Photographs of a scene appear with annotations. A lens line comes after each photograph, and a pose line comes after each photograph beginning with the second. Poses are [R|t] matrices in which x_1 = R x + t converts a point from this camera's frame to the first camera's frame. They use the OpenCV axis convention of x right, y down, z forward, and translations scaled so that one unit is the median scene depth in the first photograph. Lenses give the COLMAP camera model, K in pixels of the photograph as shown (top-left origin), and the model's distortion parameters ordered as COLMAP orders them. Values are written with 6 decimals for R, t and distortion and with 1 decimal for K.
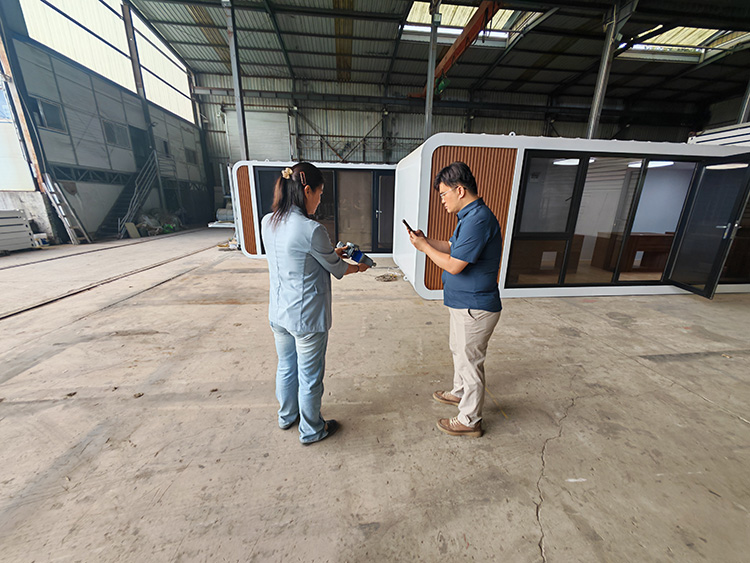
lens RADIAL K [[278.8, 0, 375.0], [0, 278.8, 281.5], [0, 0, 1]] dist [0.002107, 0.000227]
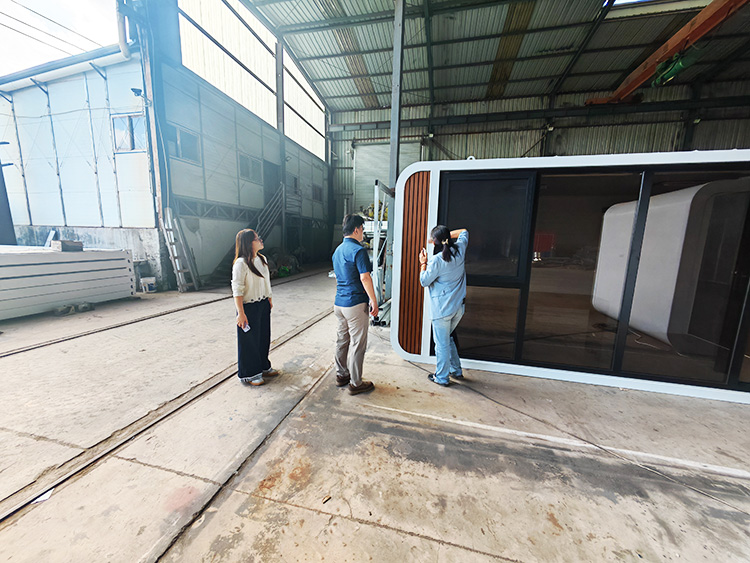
lens RADIAL K [[278.8, 0, 375.0], [0, 278.8, 281.5], [0, 0, 1]] dist [0.002107, 0.000227]
pose [[0.942982, 0.061049, -0.327197, -0.182217], [-0.103605, 0.988036, -0.114242, -0.082552], [0.316308, 0.141627, 0.938025, 0.269525]]
